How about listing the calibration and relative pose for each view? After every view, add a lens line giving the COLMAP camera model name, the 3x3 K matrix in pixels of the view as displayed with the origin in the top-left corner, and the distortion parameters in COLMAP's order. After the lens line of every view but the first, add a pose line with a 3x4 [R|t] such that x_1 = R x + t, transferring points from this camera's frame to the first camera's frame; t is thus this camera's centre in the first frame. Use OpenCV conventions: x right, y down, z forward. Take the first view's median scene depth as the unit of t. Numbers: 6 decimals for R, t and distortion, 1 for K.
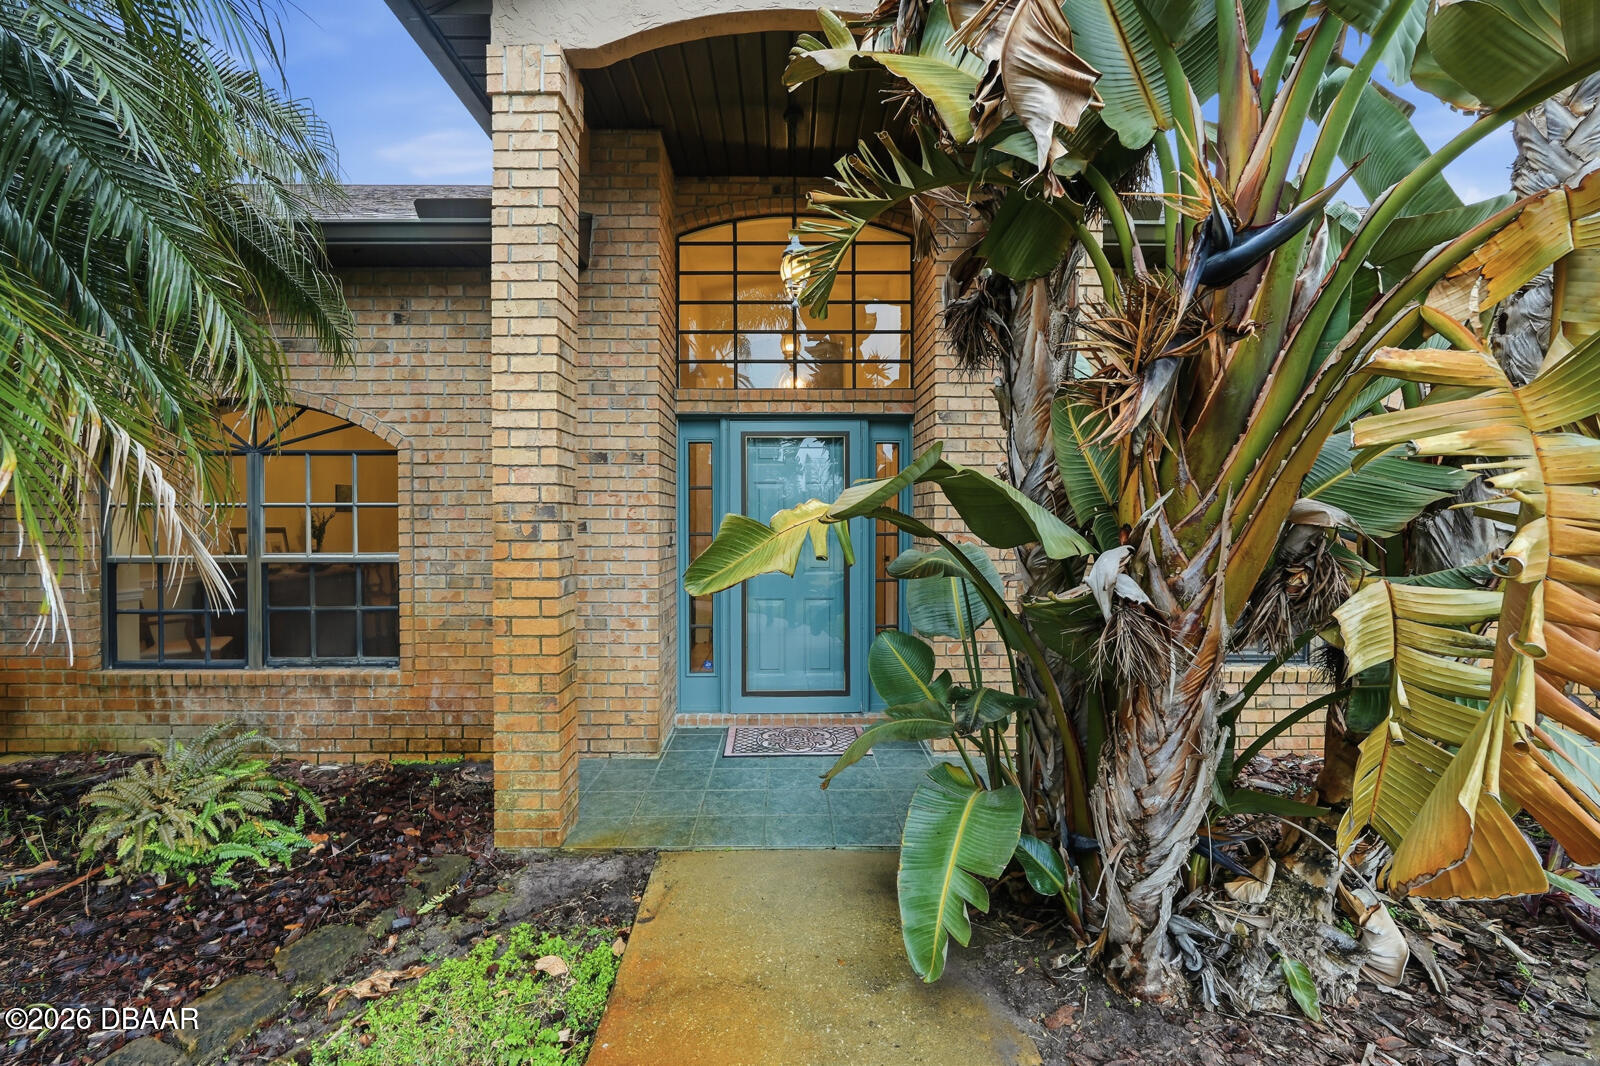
lens RADIAL K [[703.7, 0, 801.2], [0, 703.7, 521.2], [0, 0, 1]] dist [0.003088, -0.000037]
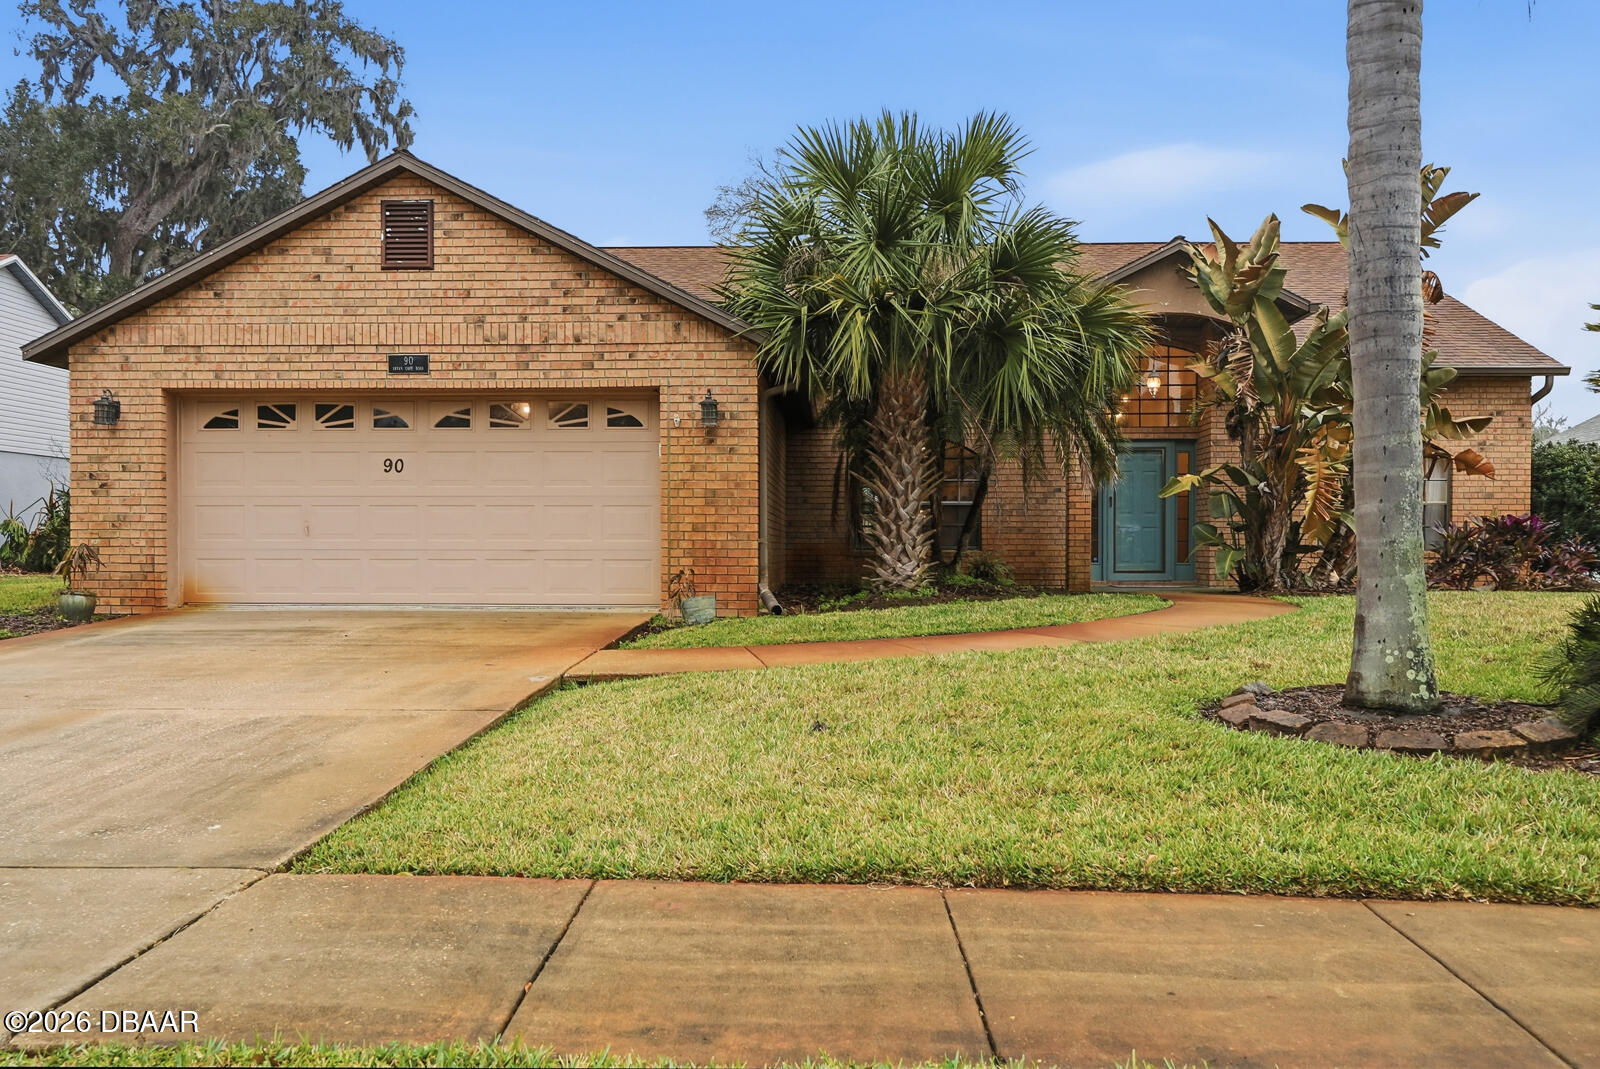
lens RADIAL K [[1234.5, 0, 799.4], [0, 1234.5, 540.2], [0, 0, 1]] dist [0.001818, 0.000026]
pose [[0.998562, 0.000919, -0.053594, -1.842260], [-0.001052, 0.999996, -0.002448, 0.365414], [0.053592, 0.002501, 0.998560, -6.133334]]
